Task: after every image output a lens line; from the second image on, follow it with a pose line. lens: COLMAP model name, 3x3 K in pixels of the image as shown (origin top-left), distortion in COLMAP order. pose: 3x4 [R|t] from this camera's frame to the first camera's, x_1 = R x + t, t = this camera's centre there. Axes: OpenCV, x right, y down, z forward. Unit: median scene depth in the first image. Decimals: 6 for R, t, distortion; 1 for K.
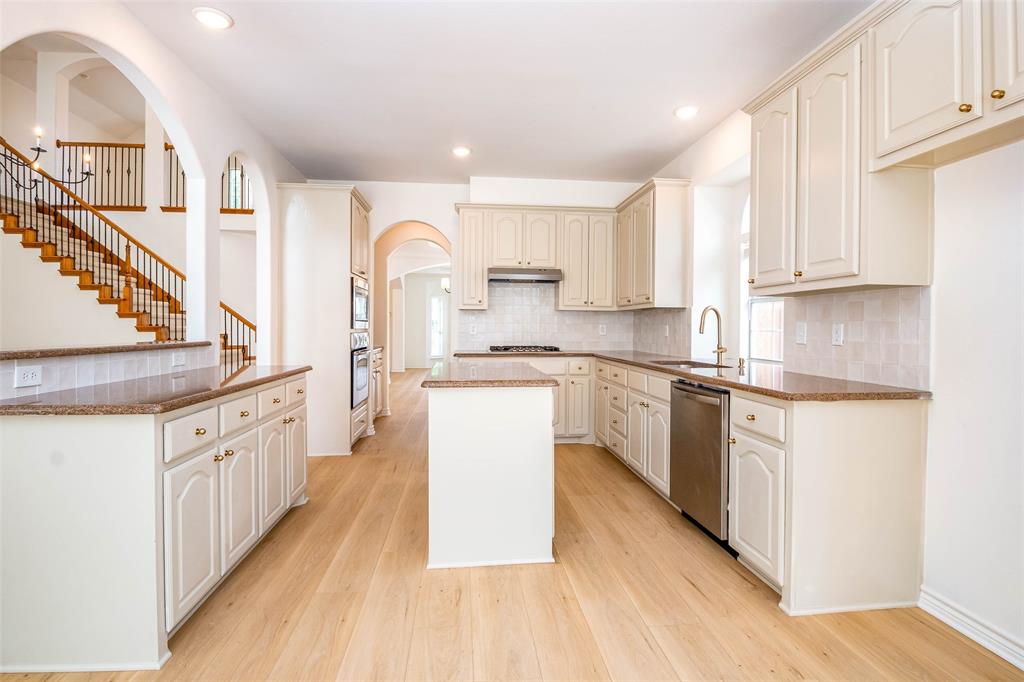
lens RADIAL K [[501.5, 0, 514.3], [0, 501.5, 332.7], [0, 0, 1]] dist [-0.003483, -0.000405]
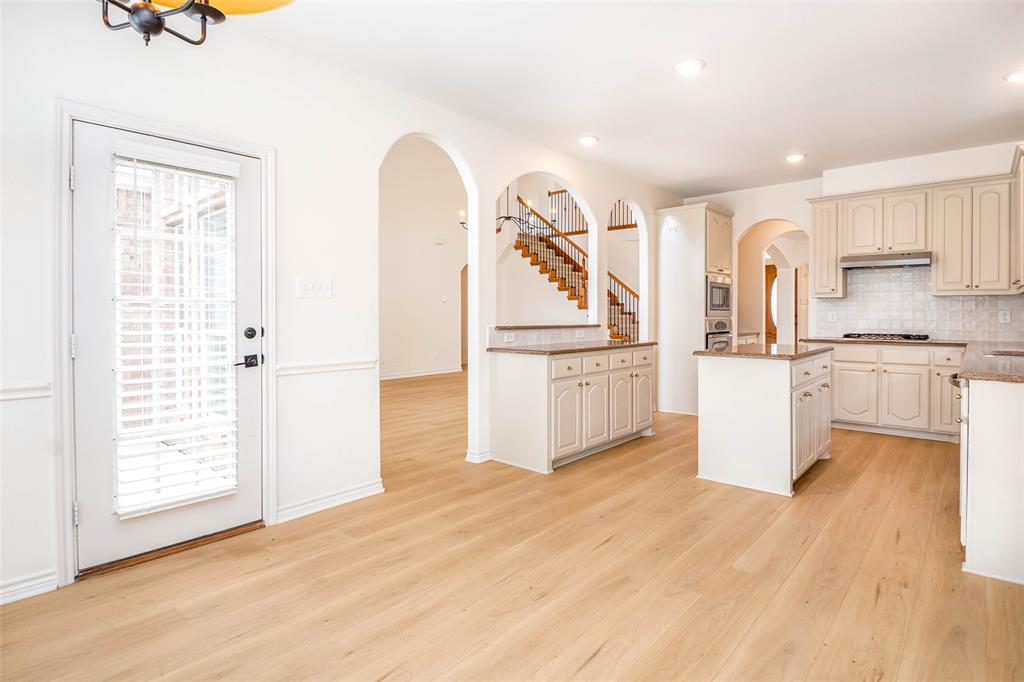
lens RADIAL K [[527.1, 0, 514.6], [0, 527.1, 320.5], [0, 0, 1]] dist [-0.018605, -0.000618]
pose [[0.671511, 0.004141, -0.740983, 0.290287], [-0.004128, 0.999990, 0.001848, 0.001743], [0.740984, 0.001818, 0.671521, -0.211745]]
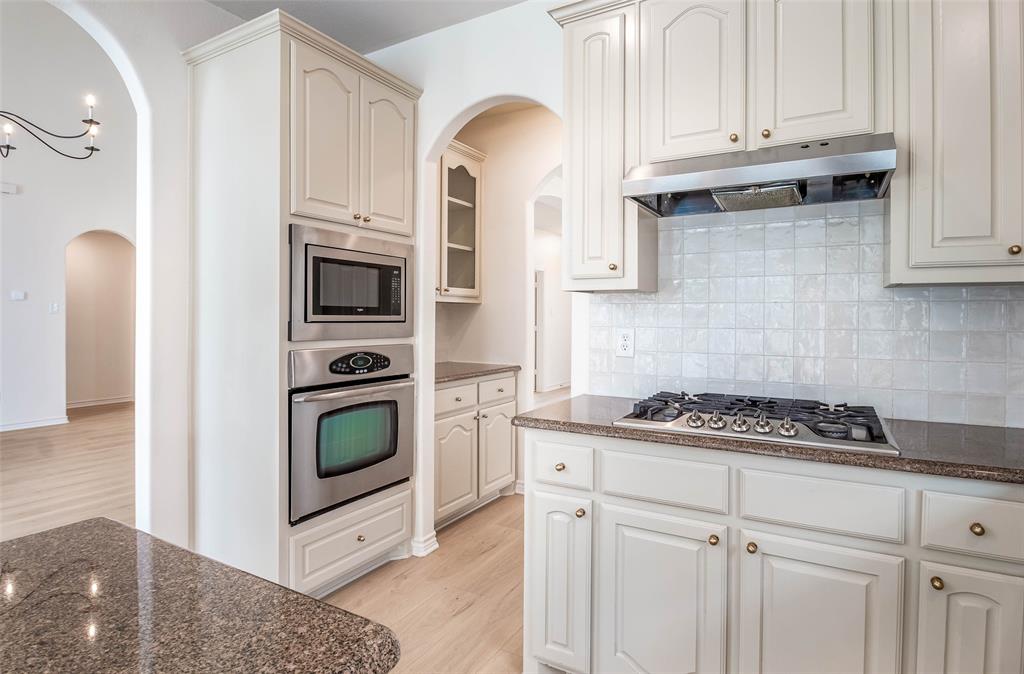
lens RADIAL K [[542.5, 0, 508.7], [0, 542.5, 320.4], [0, 0, 1]] dist [-0.017410, -0.000216]
pose [[0.801803, 0.002326, -0.597584, 0.100183], [-0.008517, 0.999935, -0.007535, -0.021308], [0.597528, 0.011131, 0.801771, 0.647639]]
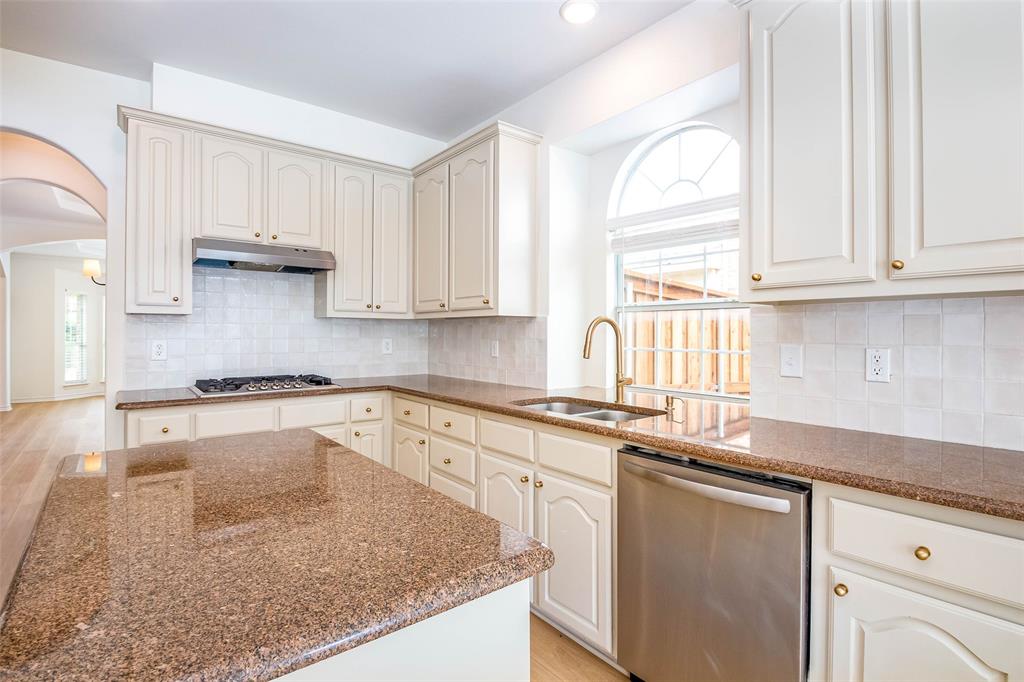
lens RADIAL K [[494.1, 0, 509.5], [0, 494.1, 336.8], [0, 0, 1]] dist [-0.004458, -0.001075]
pose [[0.844160, -0.007262, 0.536042, -0.049800], [0.008917, 0.999960, -0.000496, -0.018738], [-0.536017, 0.005199, 0.844191, 0.364994]]
